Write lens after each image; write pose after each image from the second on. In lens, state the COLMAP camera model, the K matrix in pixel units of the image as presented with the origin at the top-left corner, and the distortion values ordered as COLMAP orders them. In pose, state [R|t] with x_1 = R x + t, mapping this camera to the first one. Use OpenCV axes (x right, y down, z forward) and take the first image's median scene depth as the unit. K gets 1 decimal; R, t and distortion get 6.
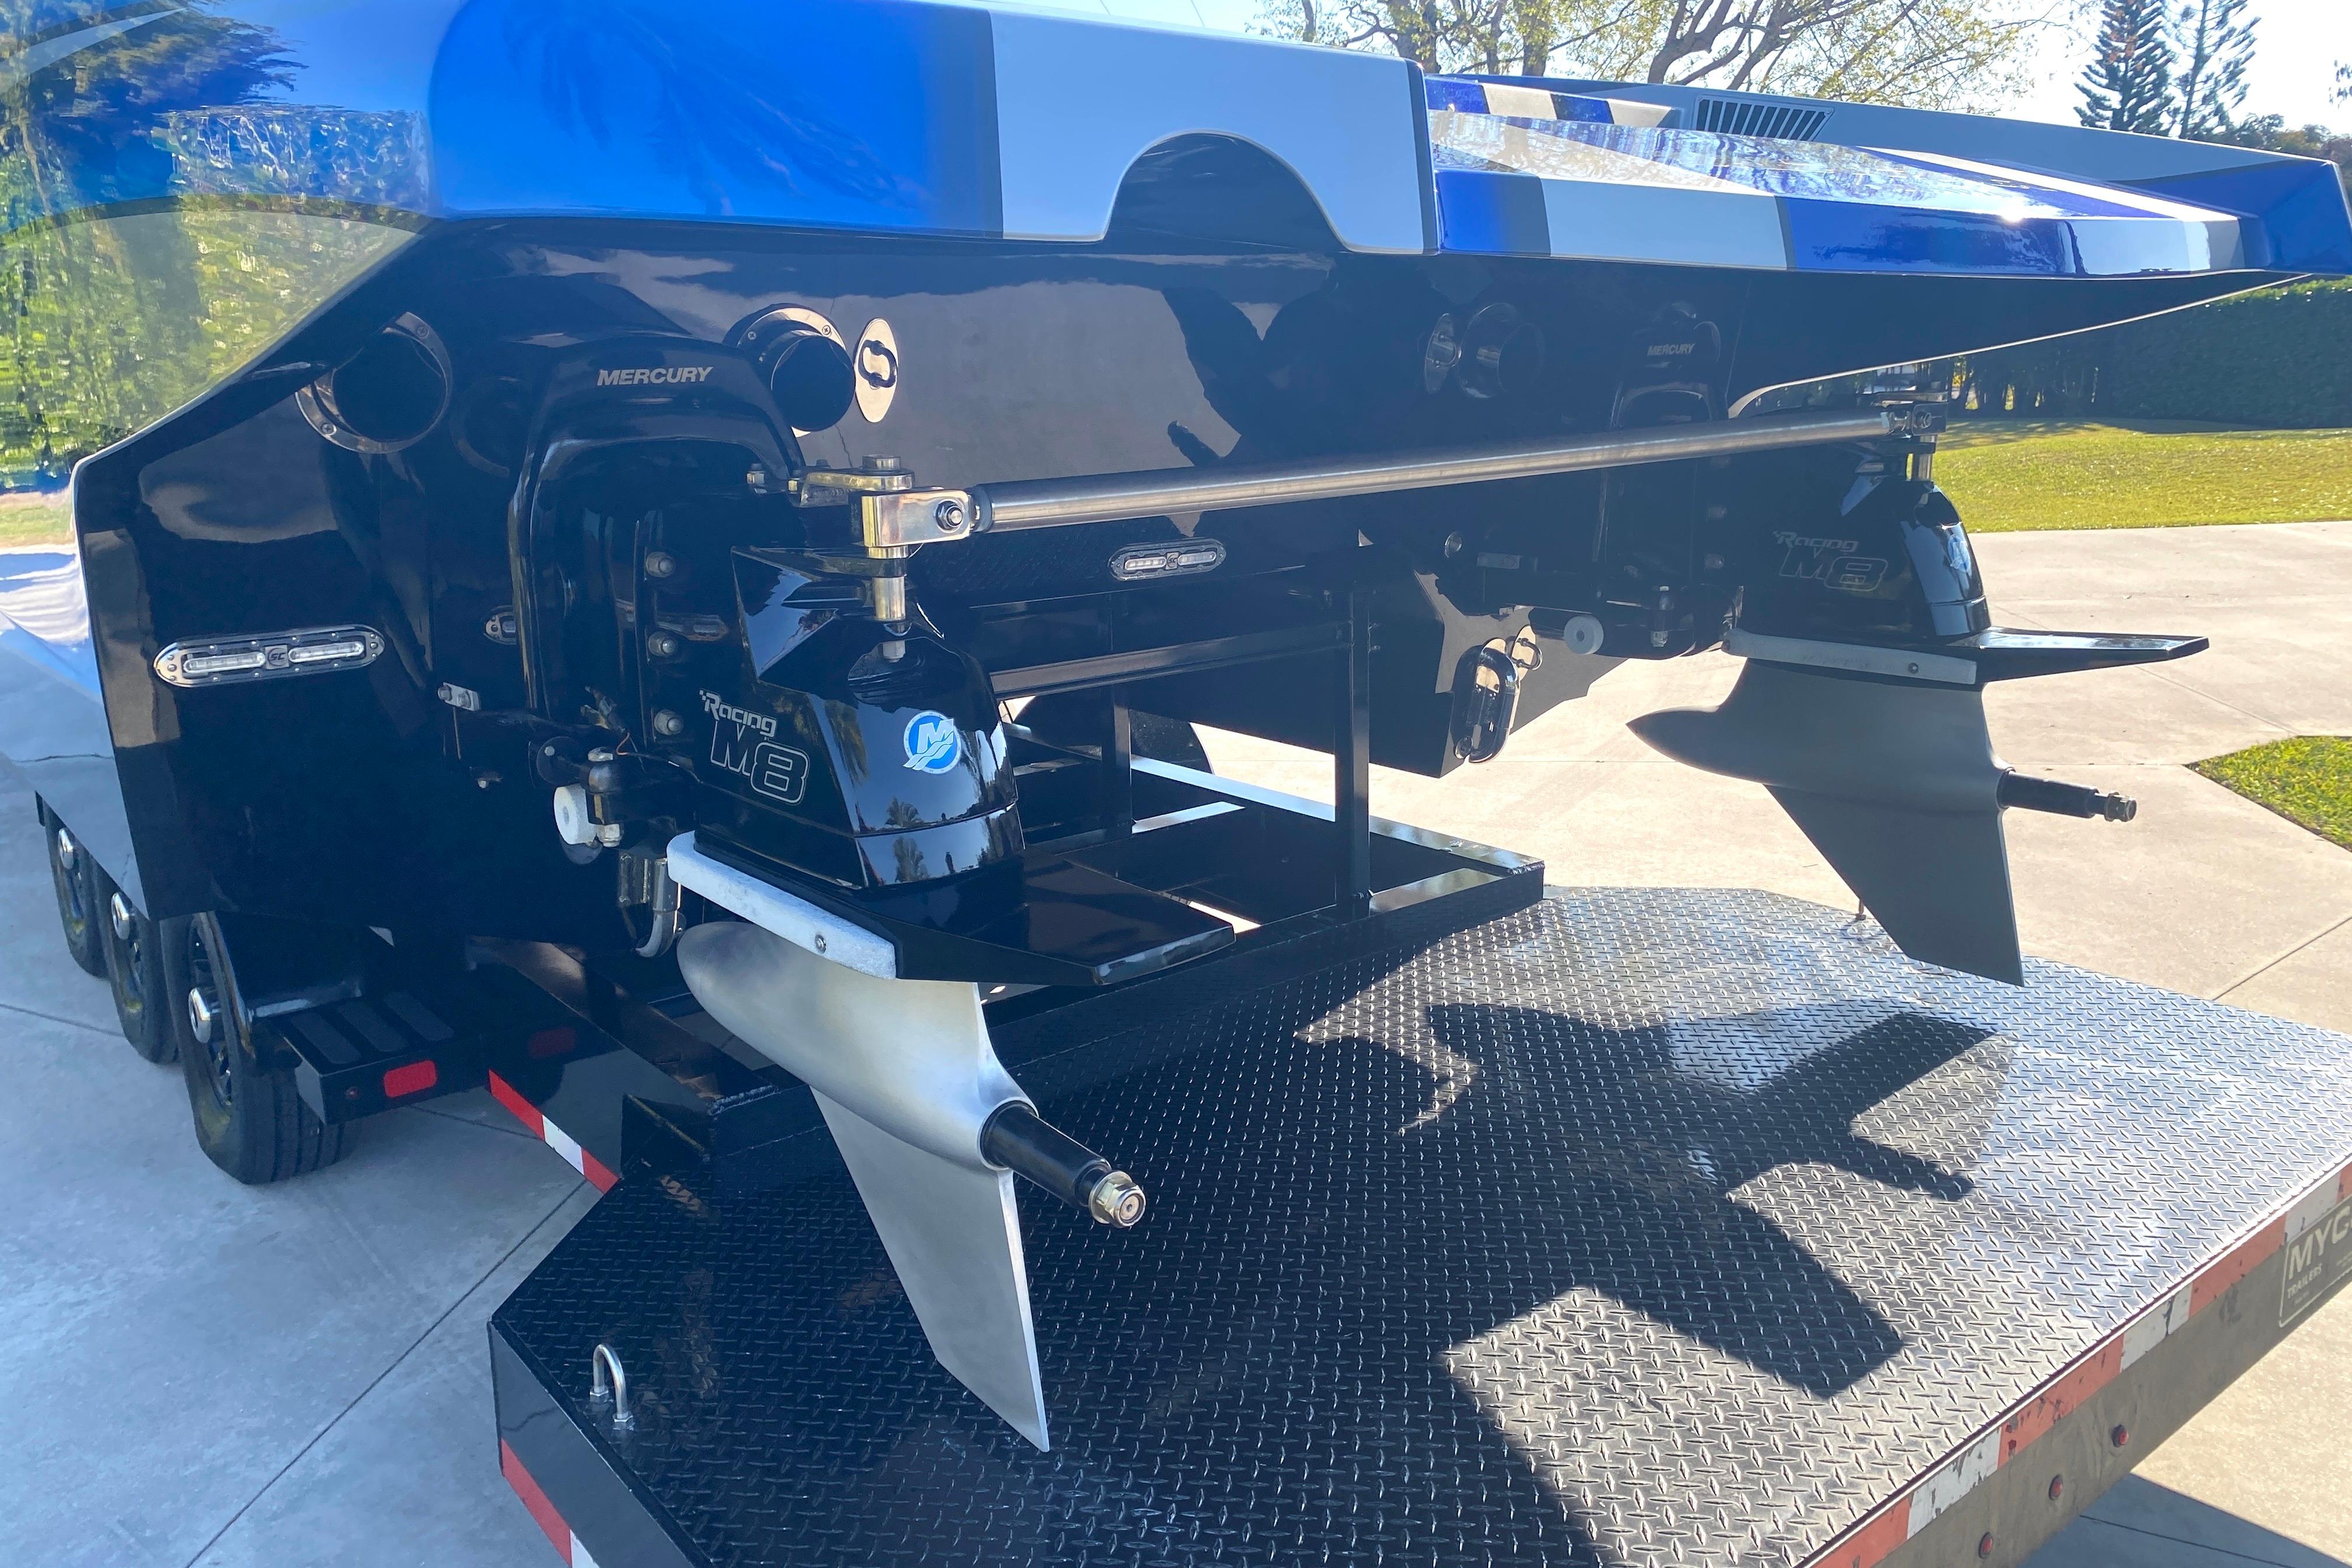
lens RADIAL K [[1780.8, 0, 1185.1], [0, 1780.8, 751.2], [0, 0, 1]] dist [0.034690, -0.034638]
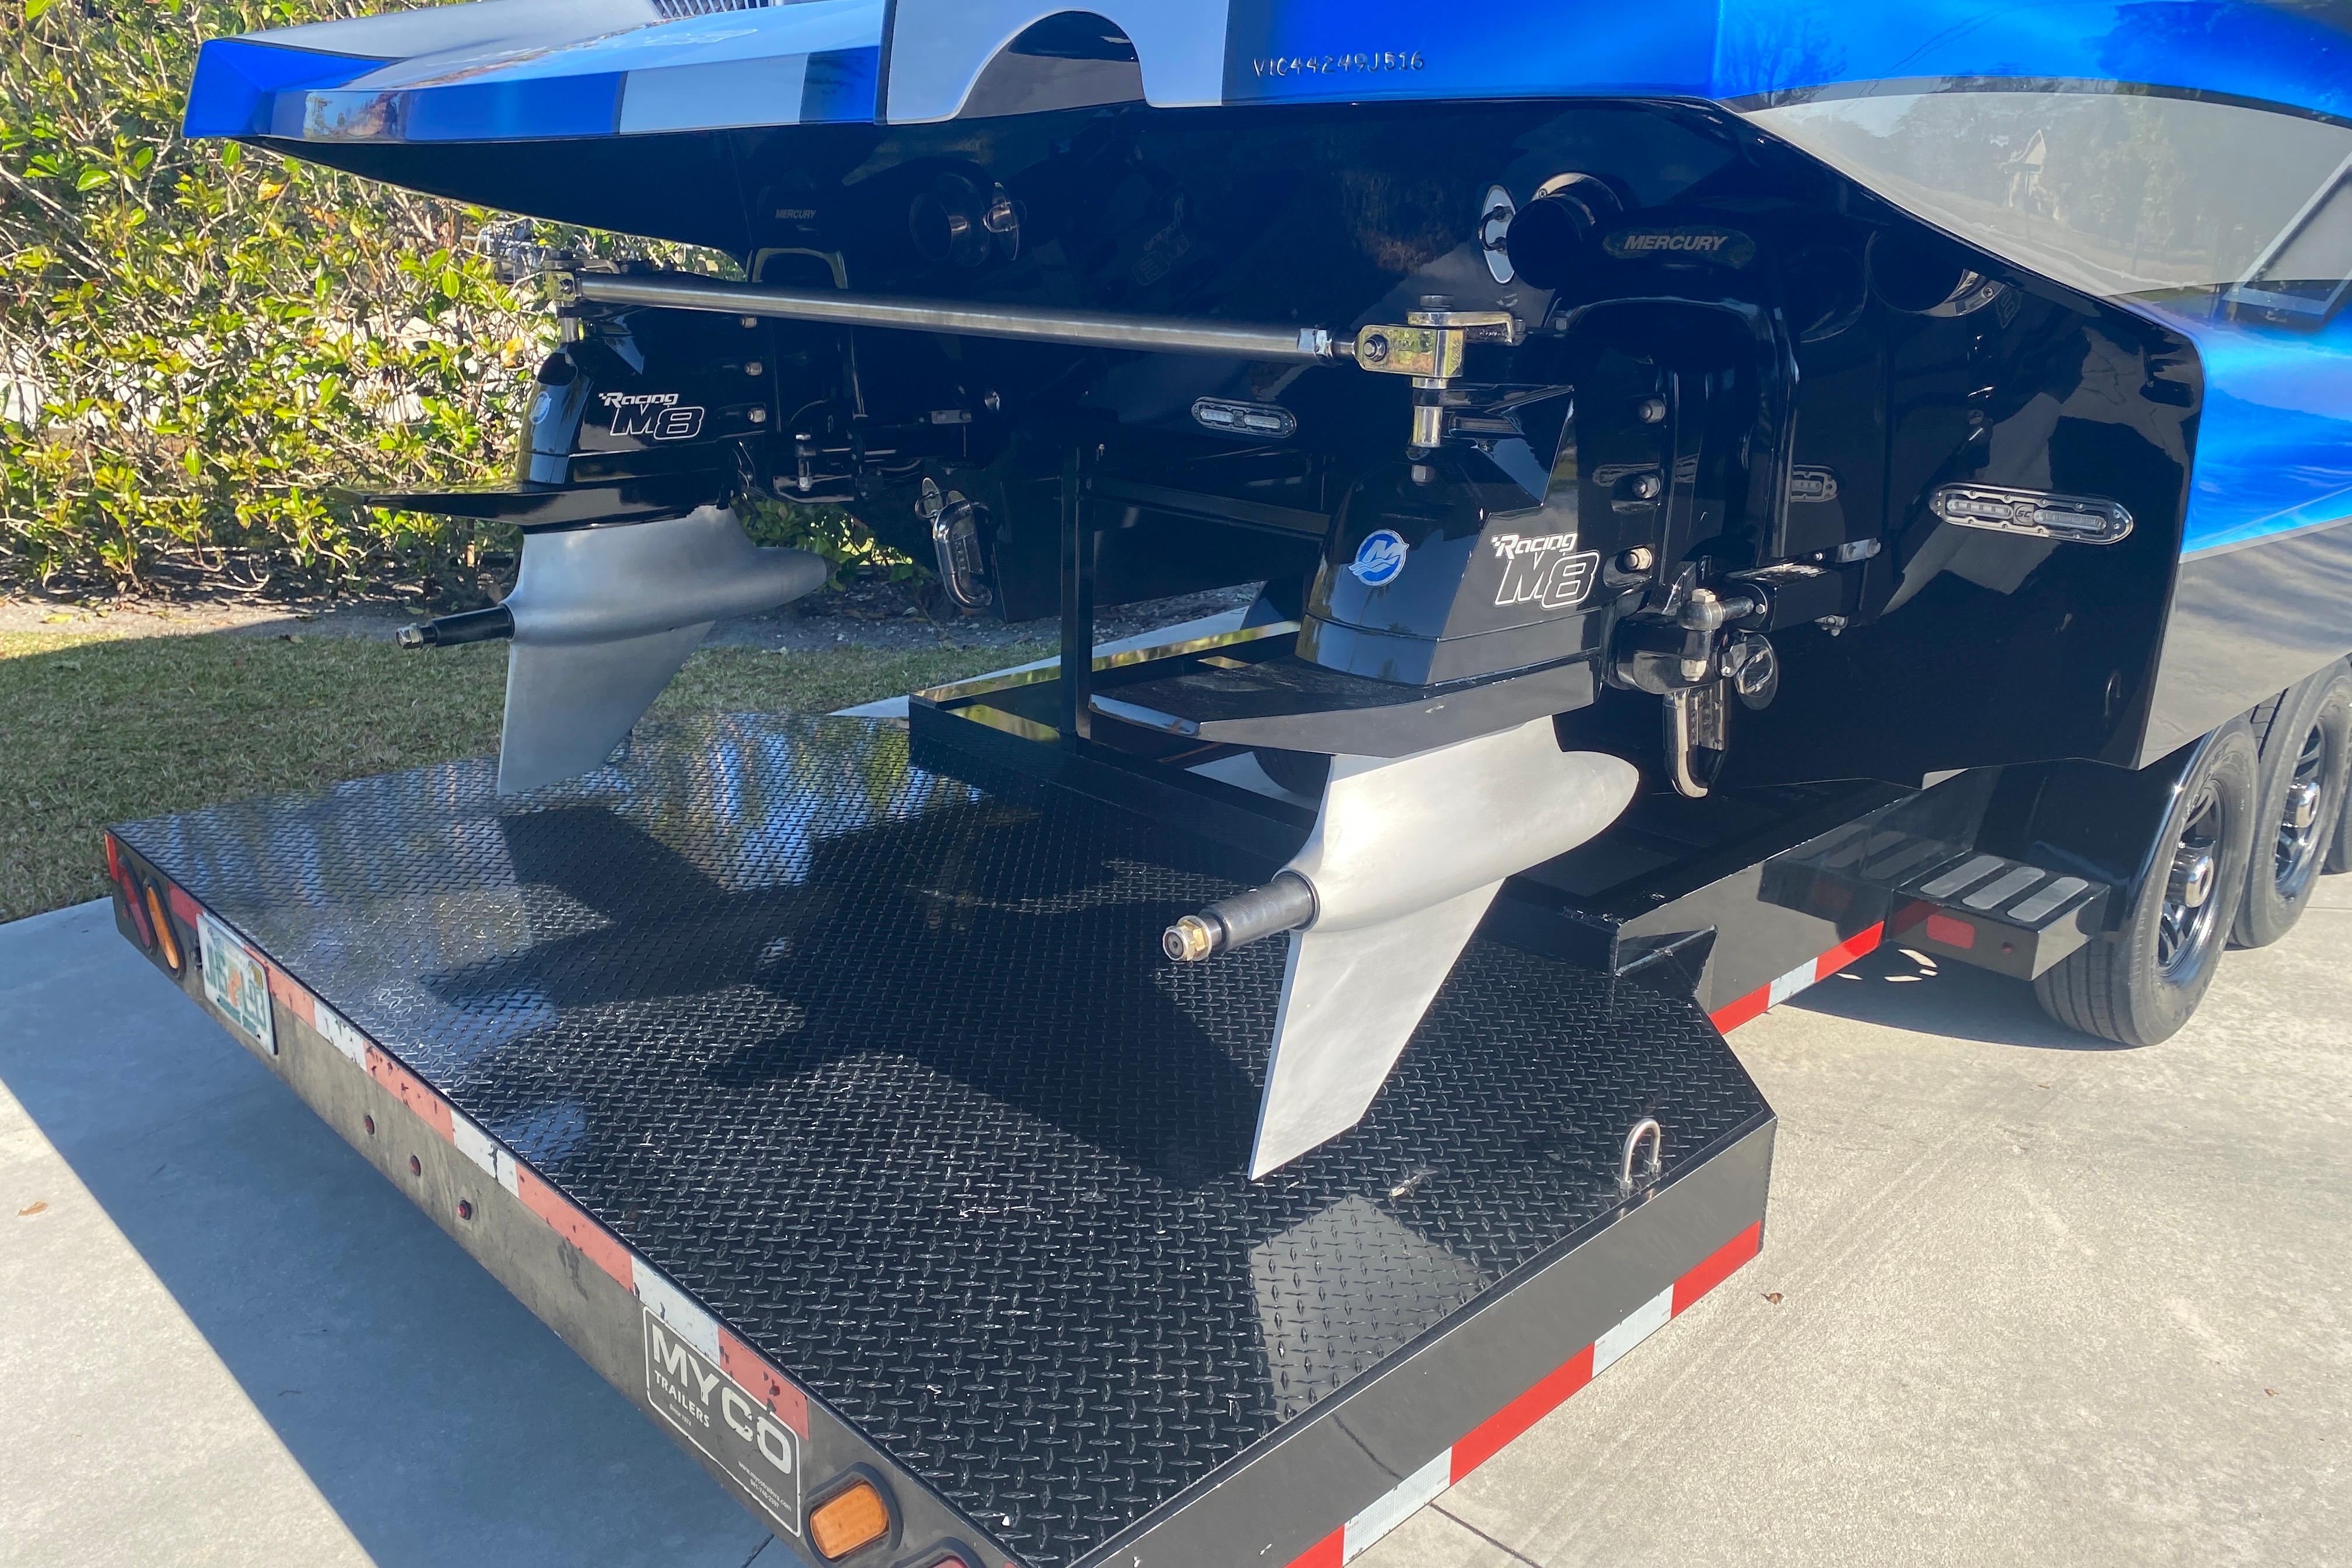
lens RADIAL K [[1780.8, 0, 1185.1], [0, 1780.8, 751.2], [0, 0, 1]] dist [0.034690, -0.034638]
pose [[0.109071, 0.301662, -0.947156, 1.324121], [-0.246030, 0.931386, 0.268307, -0.247309], [0.963106, 0.203764, 0.175805, 1.016038]]
